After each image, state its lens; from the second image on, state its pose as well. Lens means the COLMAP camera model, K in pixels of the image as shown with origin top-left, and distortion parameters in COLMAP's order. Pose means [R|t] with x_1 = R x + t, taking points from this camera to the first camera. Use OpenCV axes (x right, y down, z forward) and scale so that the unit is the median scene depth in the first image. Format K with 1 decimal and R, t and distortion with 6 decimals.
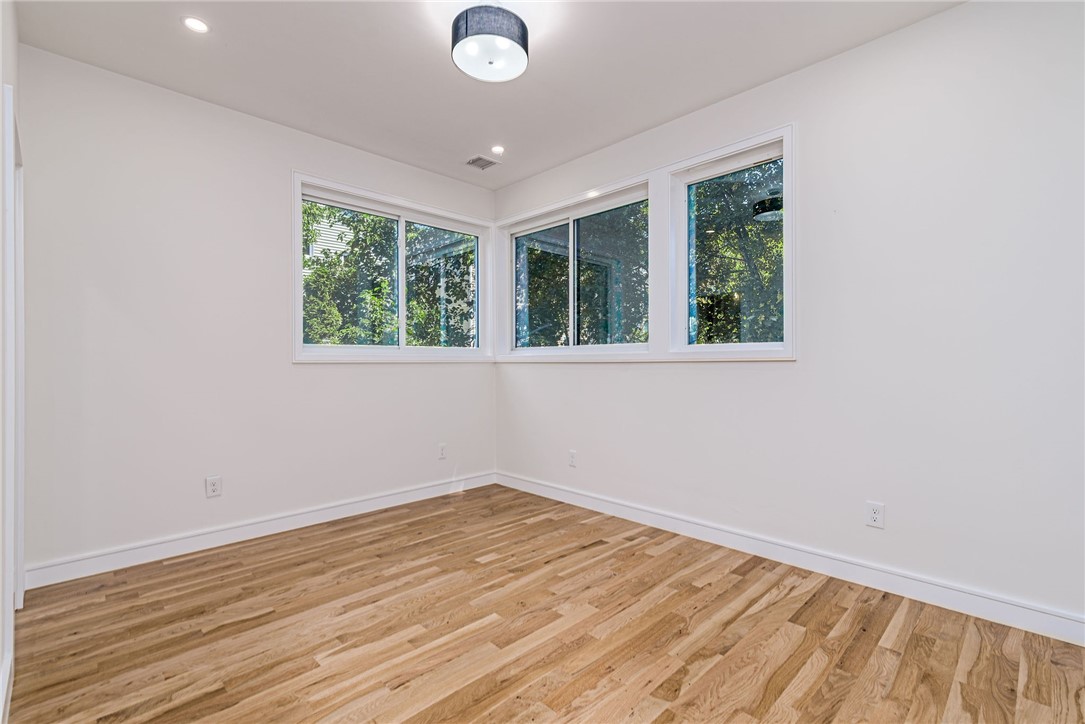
lens RADIAL K [[492.9, 0, 547.9], [0, 492.9, 363.6], [0, 0, 1]] dist [0.012703, -0.001022]
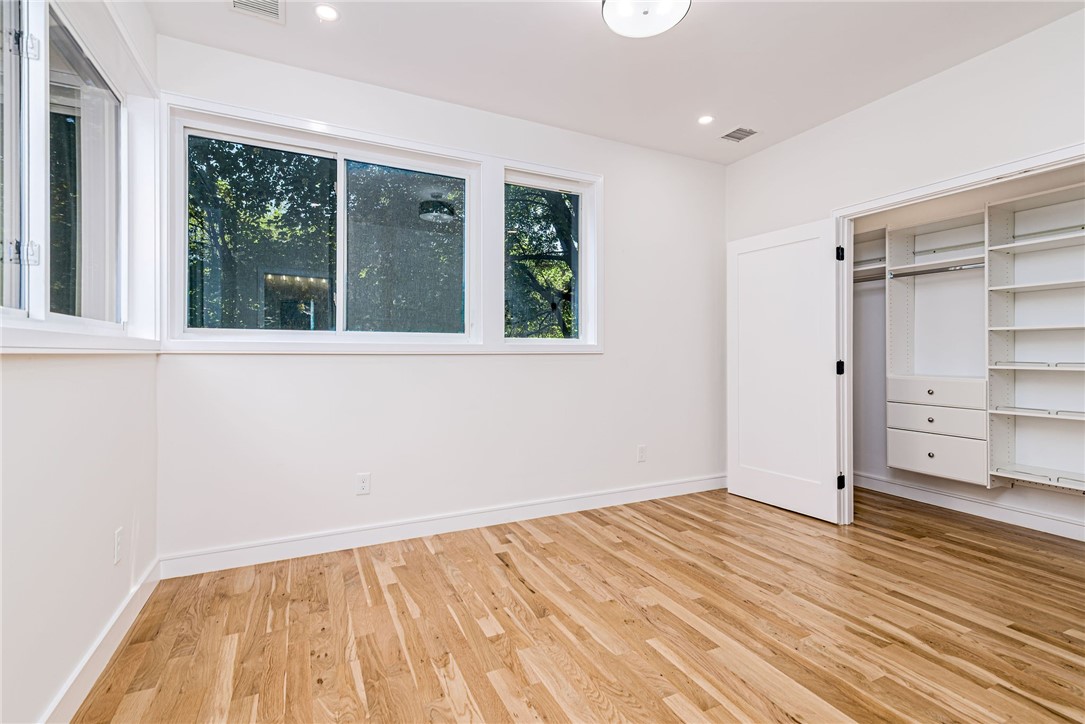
lens RADIAL K [[492.9, 0, 543.8], [0, 492.9, 353.3], [0, 0, 1]] dist [0.012703, -0.001022]
pose [[0.320831, 0.003406, 0.947130, -0.873032], [0.001065, 0.999992, -0.003957, -0.001057], [-0.947136, 0.002279, 0.320825, 0.776635]]
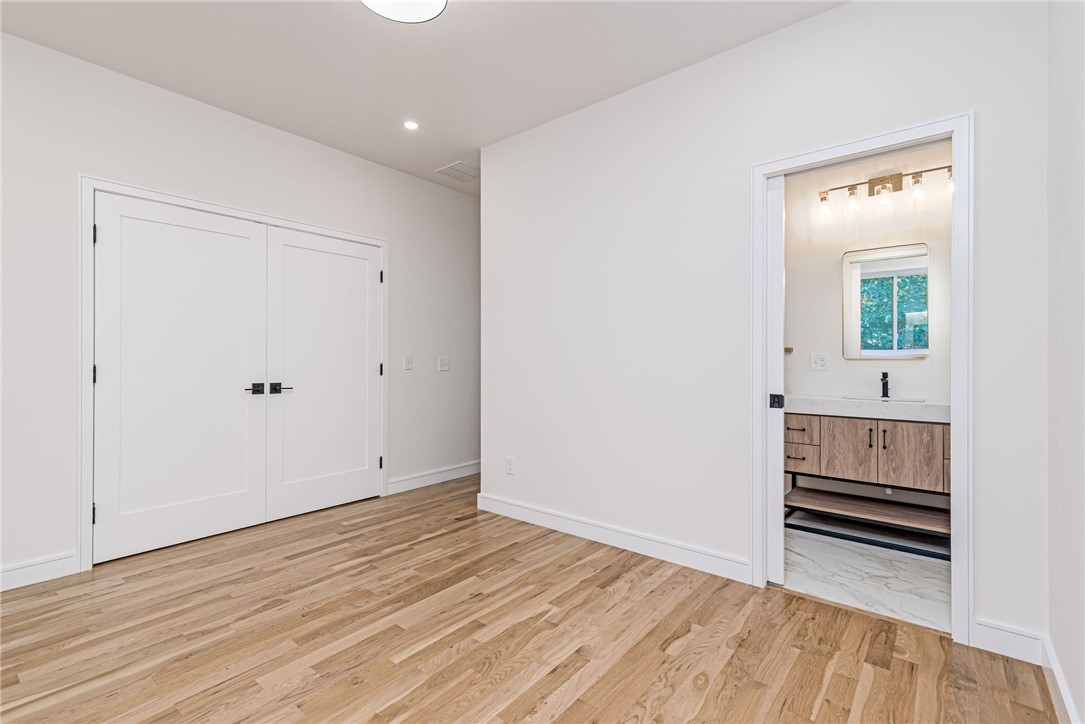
lens RADIAL K [[492.9, 0, 545.0], [0, 492.9, 358.0], [0, 0, 1]] dist [0.012703, -0.001022]
pose [[-0.994399, 0.002232, -0.105663, -0.233679], [0.001770, 0.999988, 0.004463, -0.005565], [0.105672, 0.004251, -0.994392, 1.612280]]
